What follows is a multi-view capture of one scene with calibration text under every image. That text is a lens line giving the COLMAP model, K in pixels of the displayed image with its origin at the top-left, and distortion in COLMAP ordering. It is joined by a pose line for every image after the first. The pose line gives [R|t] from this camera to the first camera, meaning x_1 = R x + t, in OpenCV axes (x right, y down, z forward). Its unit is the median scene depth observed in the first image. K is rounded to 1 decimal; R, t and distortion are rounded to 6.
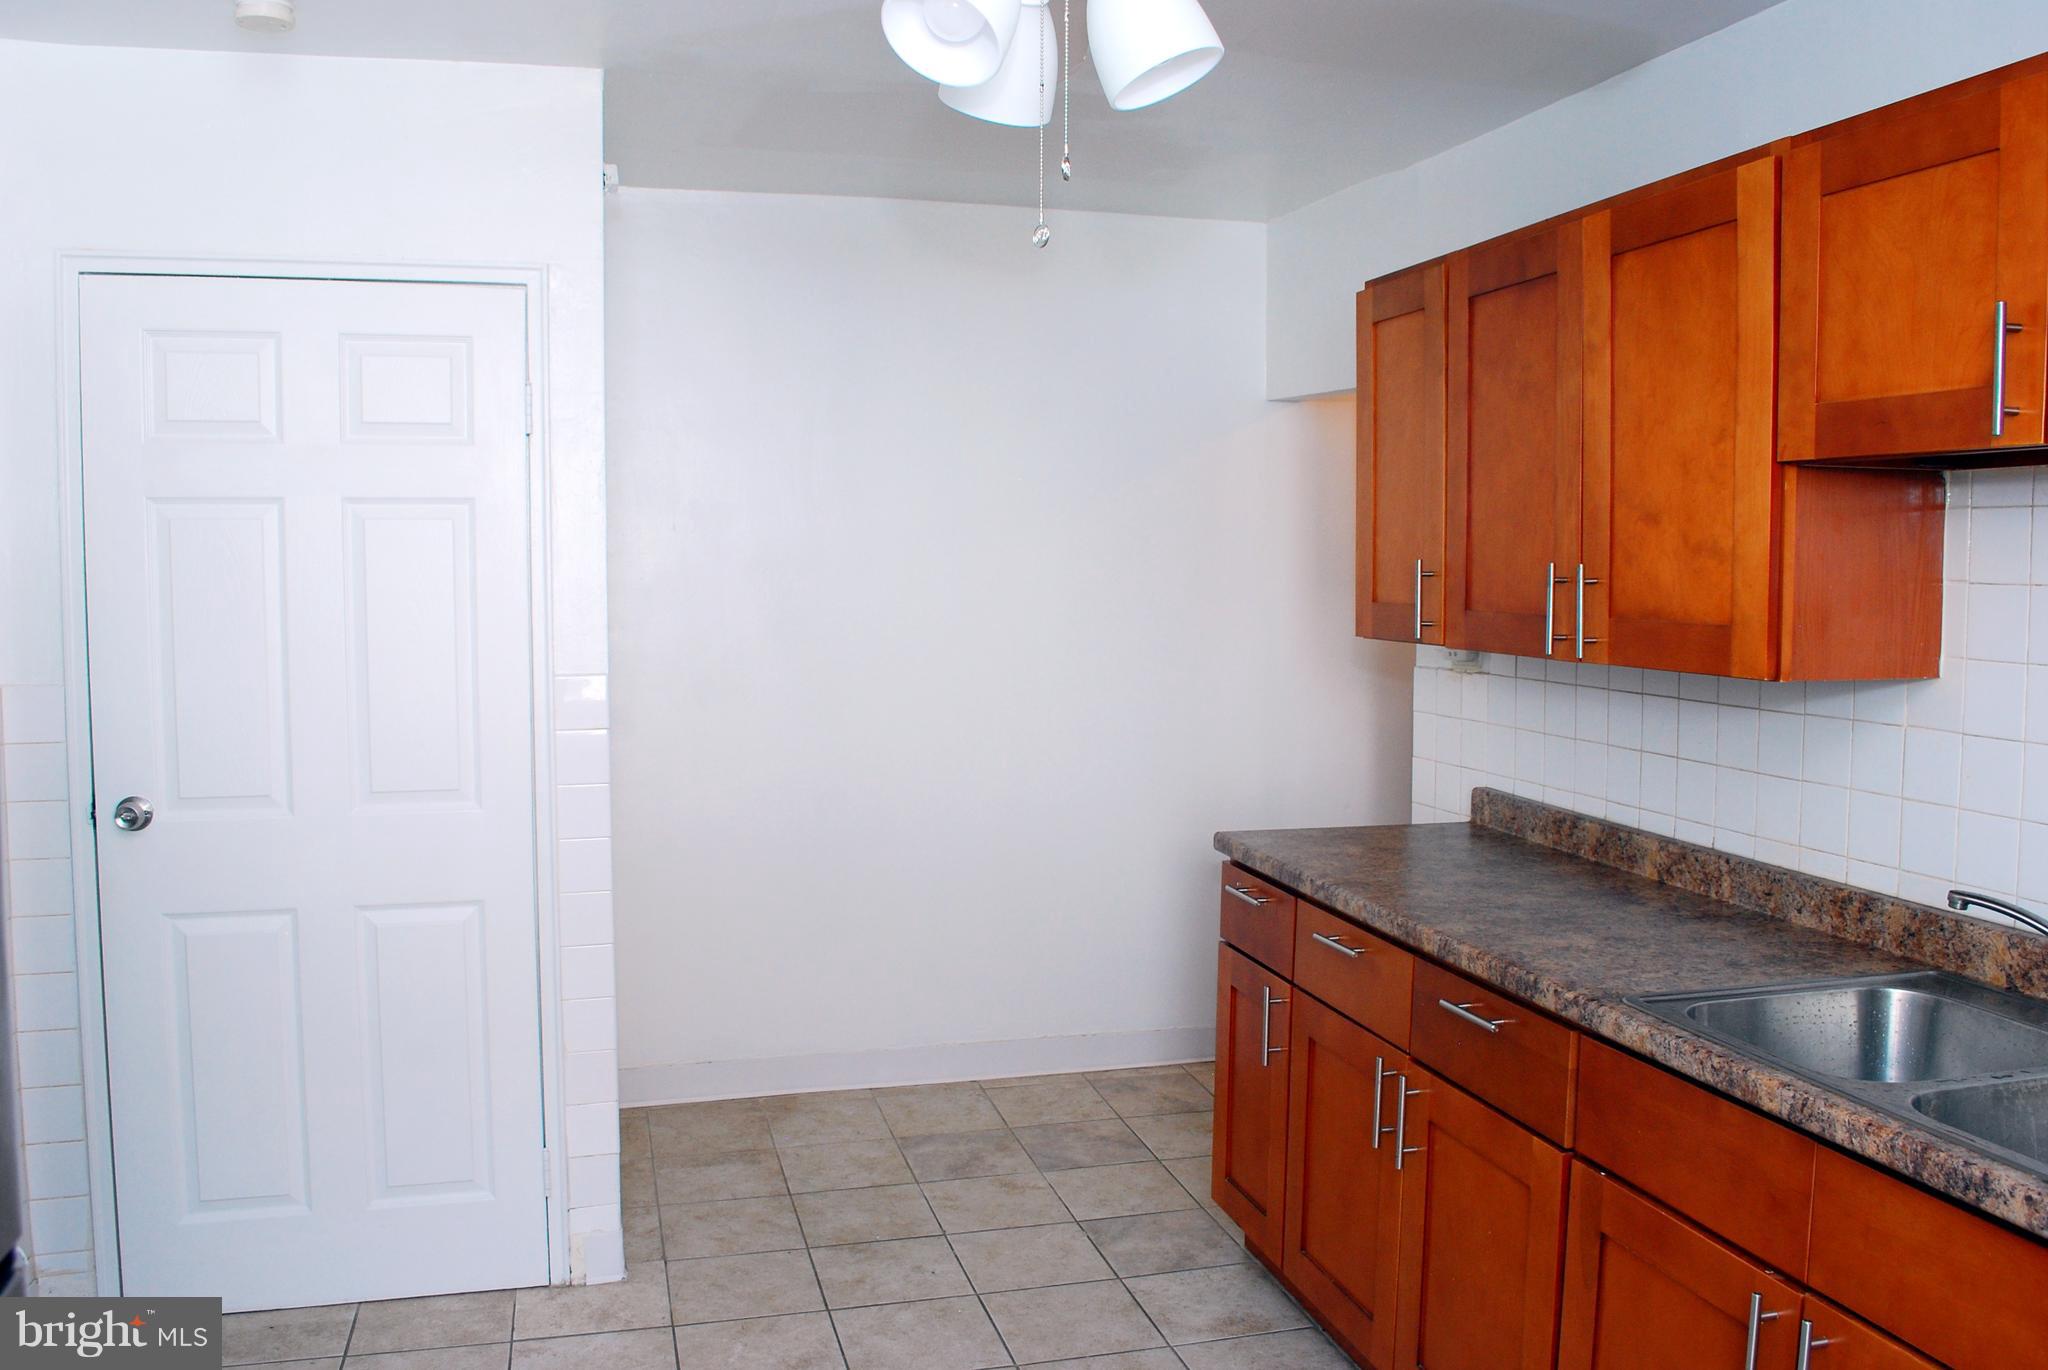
lens RADIAL K [[1629.8, 0, 1022.8], [0, 1629.8, 688.8], [0, 0, 1]] dist [-0.055969, -0.005004]
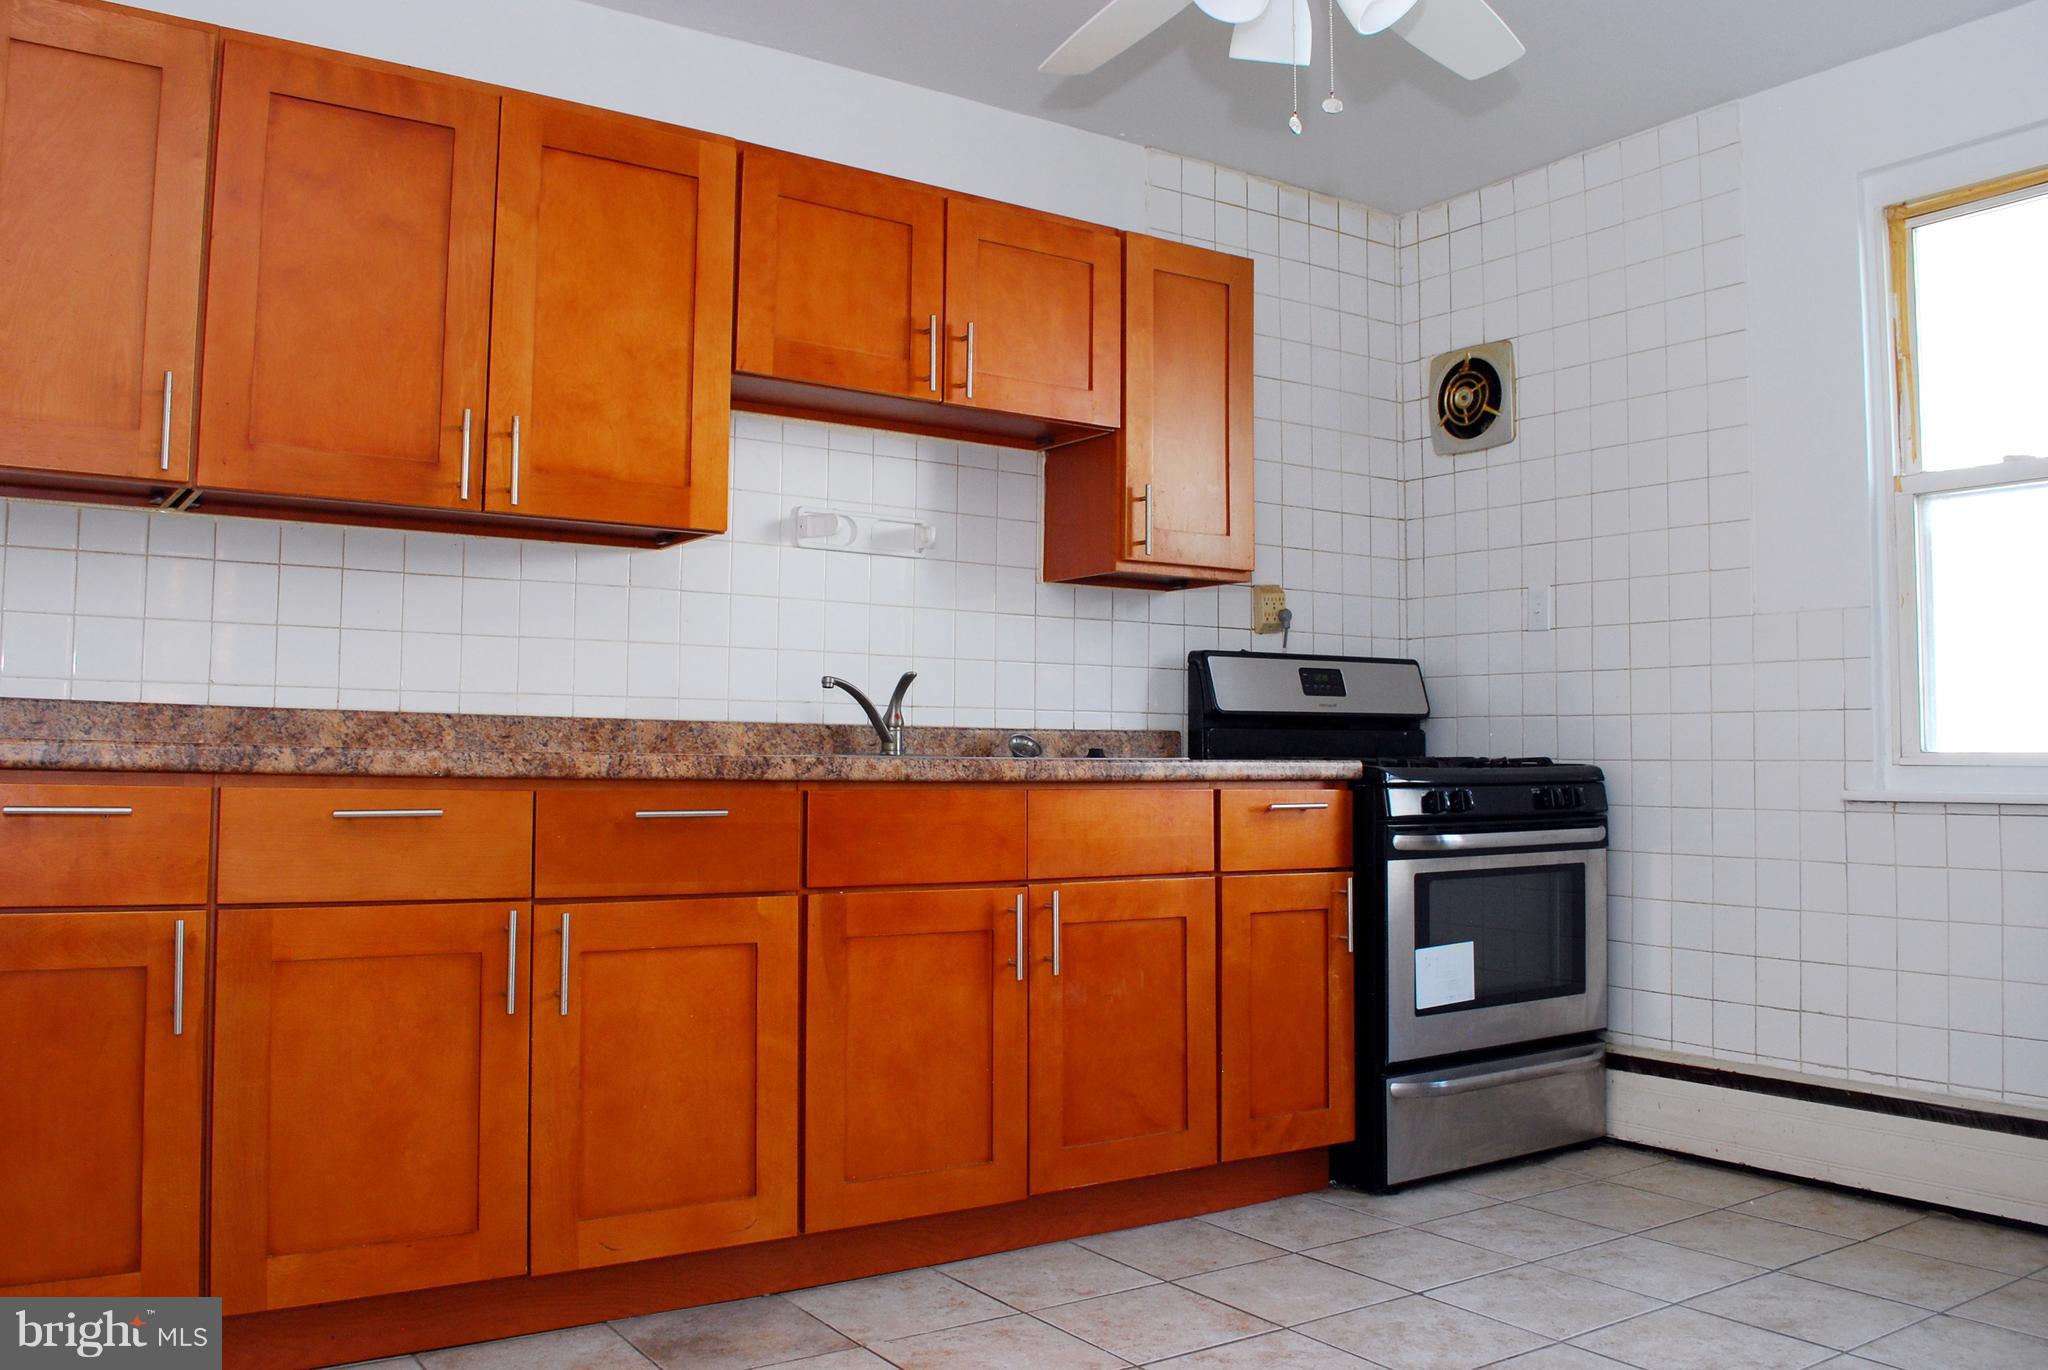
lens RADIAL K [[1629.8, 0, 1025.2], [0, 1629.8, 675.3], [0, 0, 1]] dist [-0.055969, -0.005004]
pose [[-0.305843, 0.046138, 0.950963, -0.851864], [0.063701, 0.997579, -0.027912, 0.160792], [-0.949949, 0.052040, -0.308041, 1.154204]]
